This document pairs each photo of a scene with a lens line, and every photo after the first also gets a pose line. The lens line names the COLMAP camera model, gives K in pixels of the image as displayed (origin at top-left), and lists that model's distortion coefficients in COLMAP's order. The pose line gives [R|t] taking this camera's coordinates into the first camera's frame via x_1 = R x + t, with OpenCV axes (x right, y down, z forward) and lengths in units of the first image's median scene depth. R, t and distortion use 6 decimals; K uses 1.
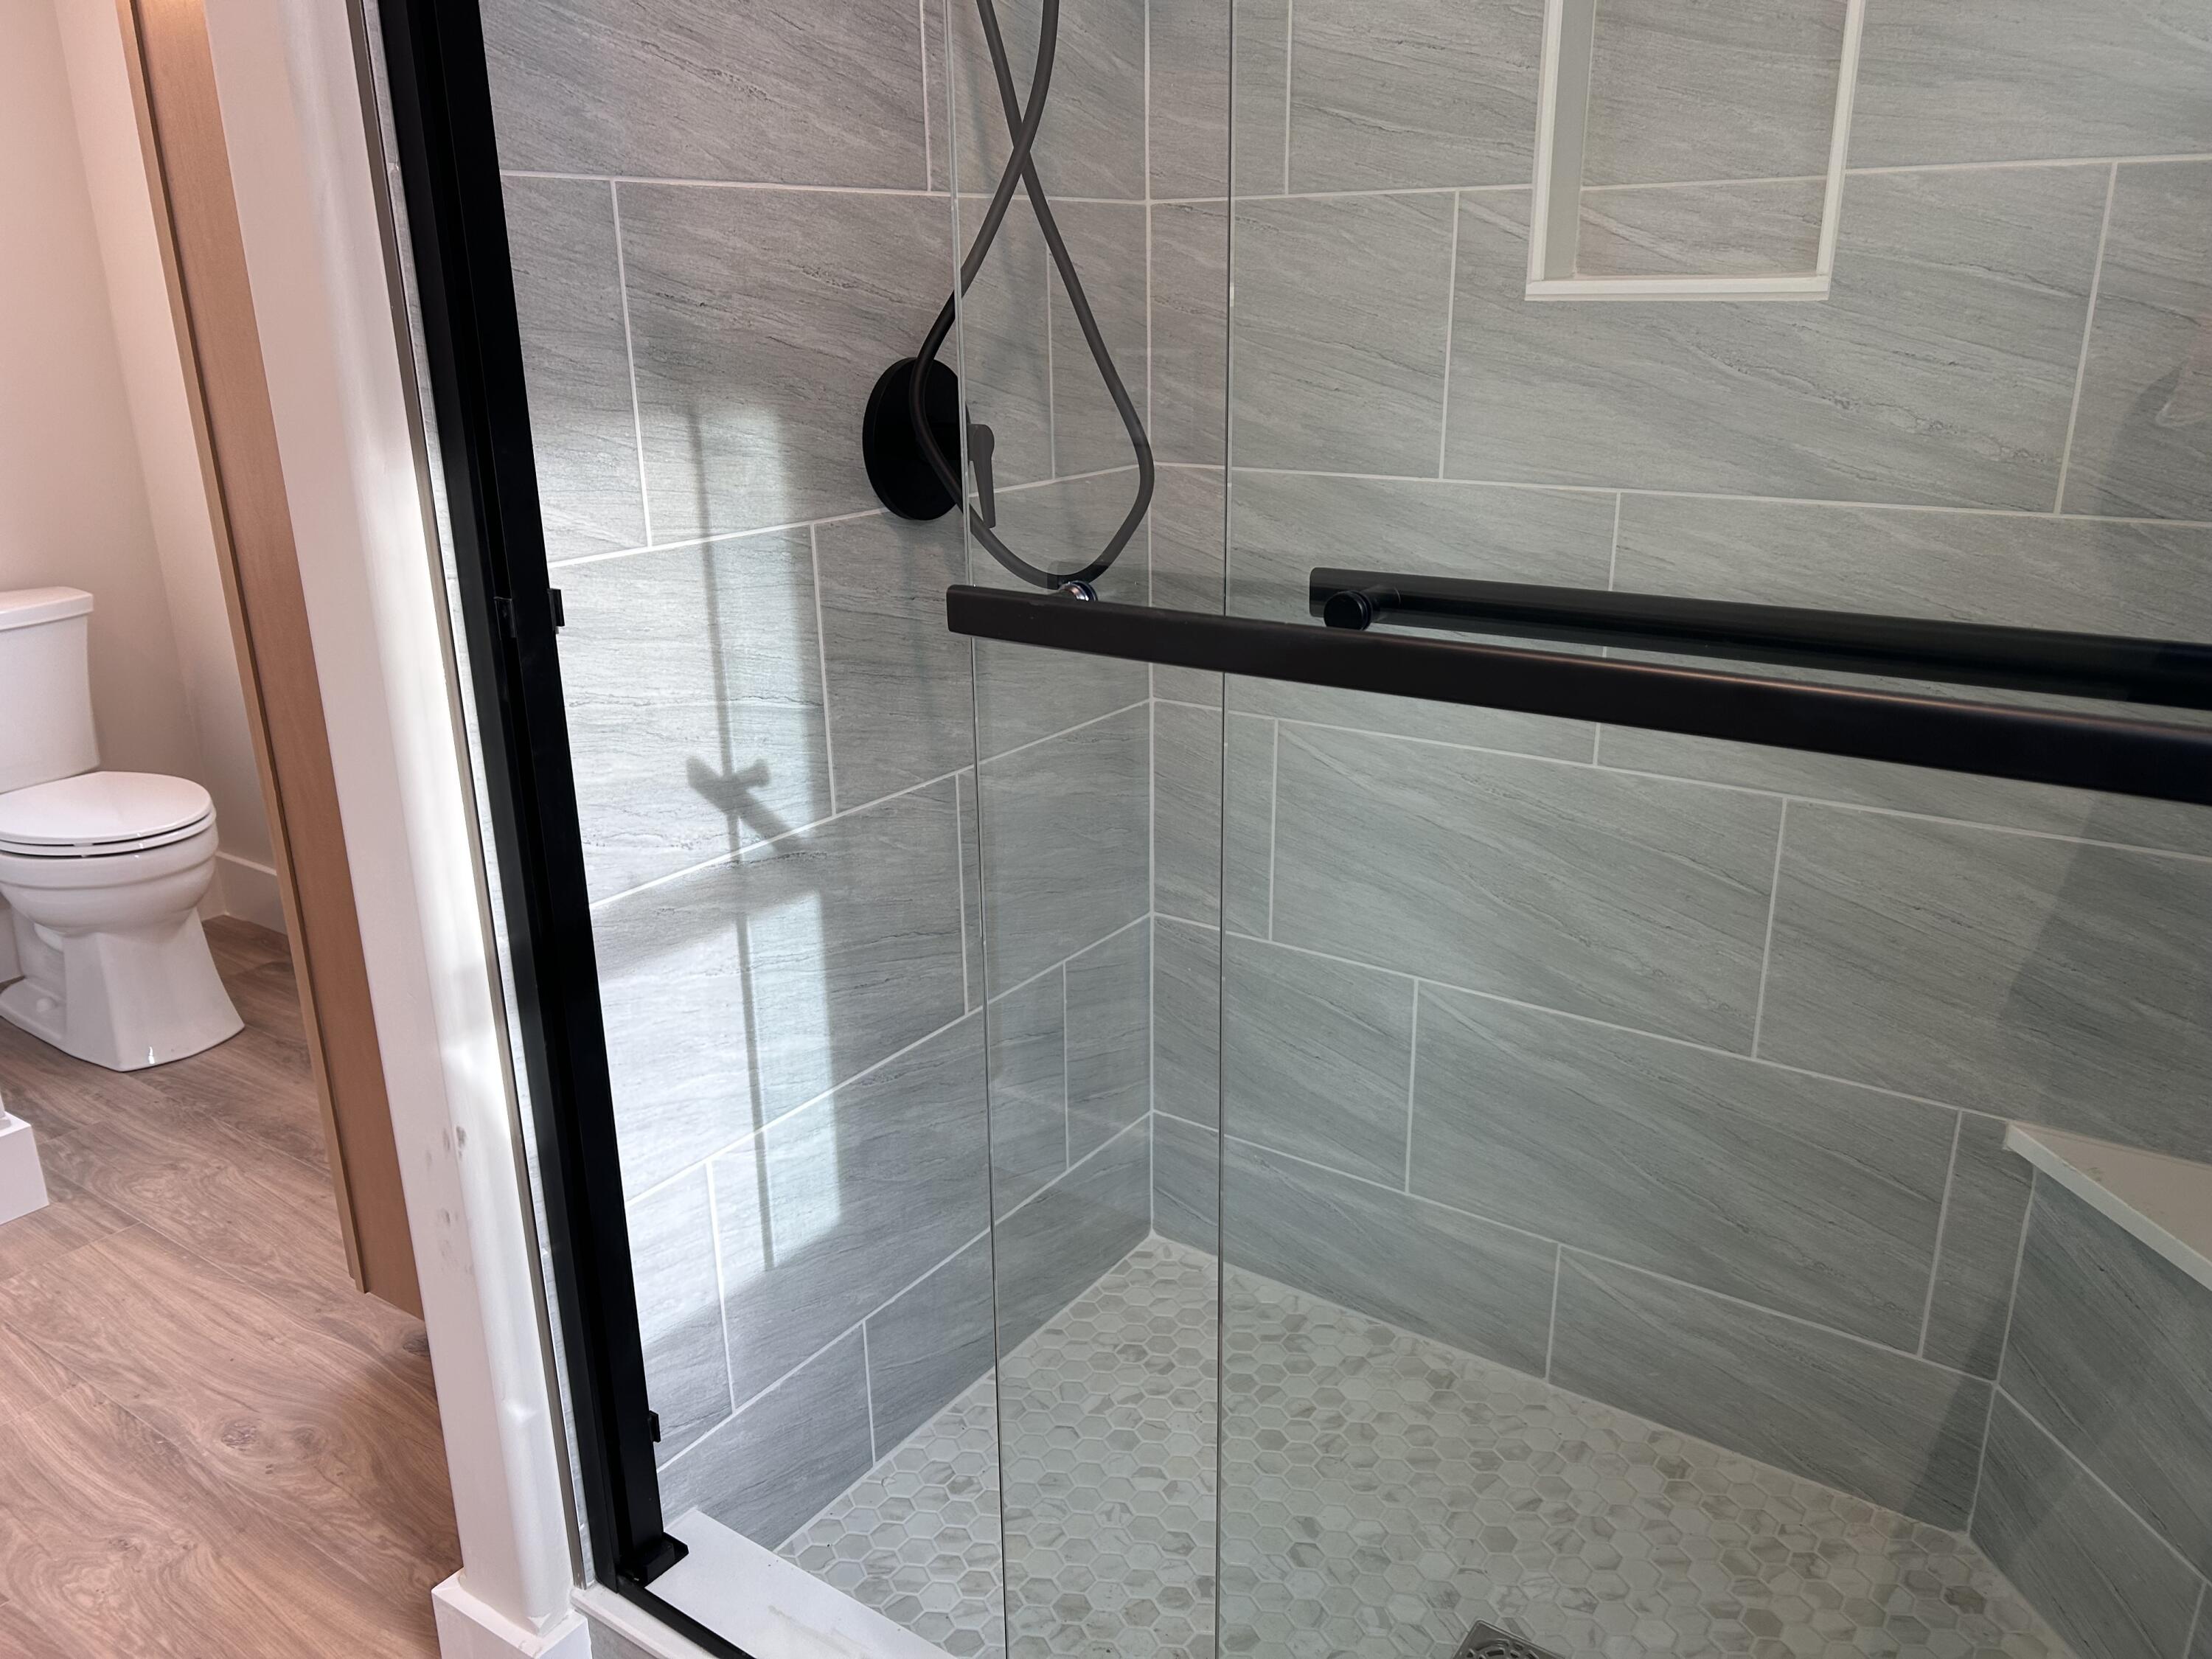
lens RADIAL K [[1664.6, 0, 1115.2], [0, 1664.6, 850.8], [0, 0, 1]] dist [0.065863, -0.060530]
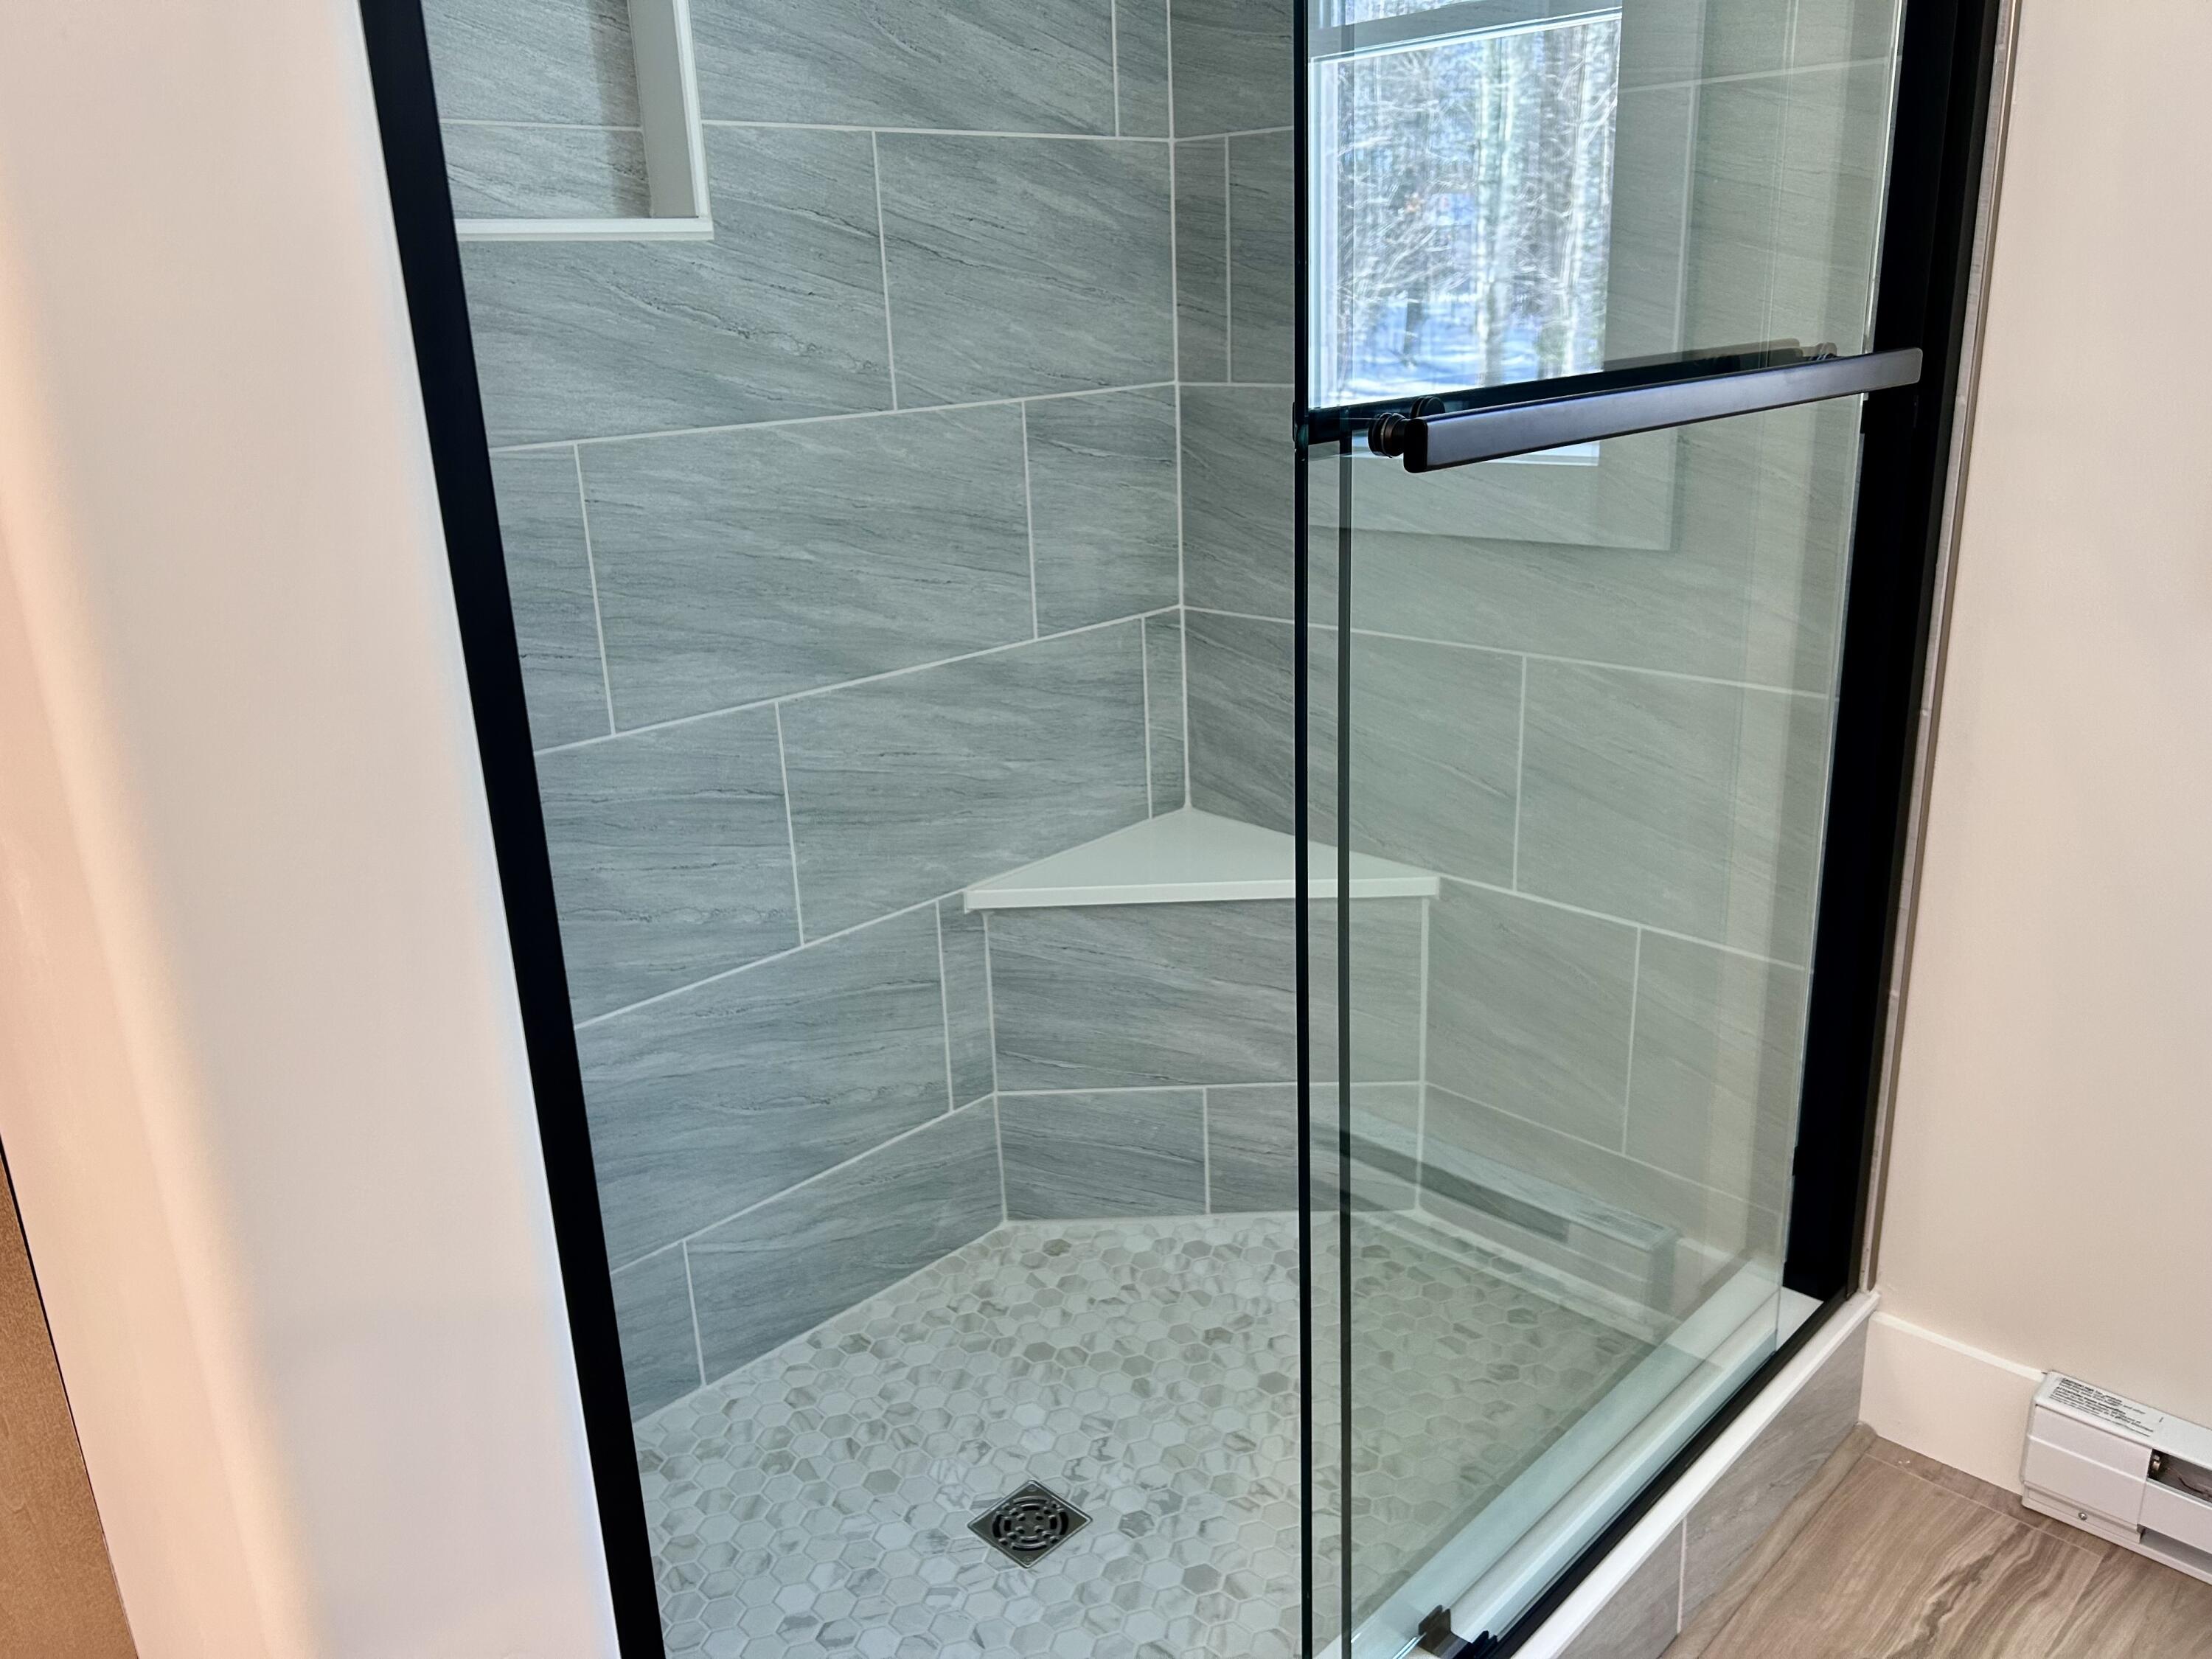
lens RADIAL K [[1664.6, 0, 1112.4], [0, 1664.6, 817.6], [0, 0, 1]] dist [0.065863, -0.060530]
pose [[0.181970, -0.296855, 0.937424, -0.616714], [0.357568, 0.908052, 0.218143, -0.124547], [-0.915987, 0.295497, 0.271384, 0.545077]]
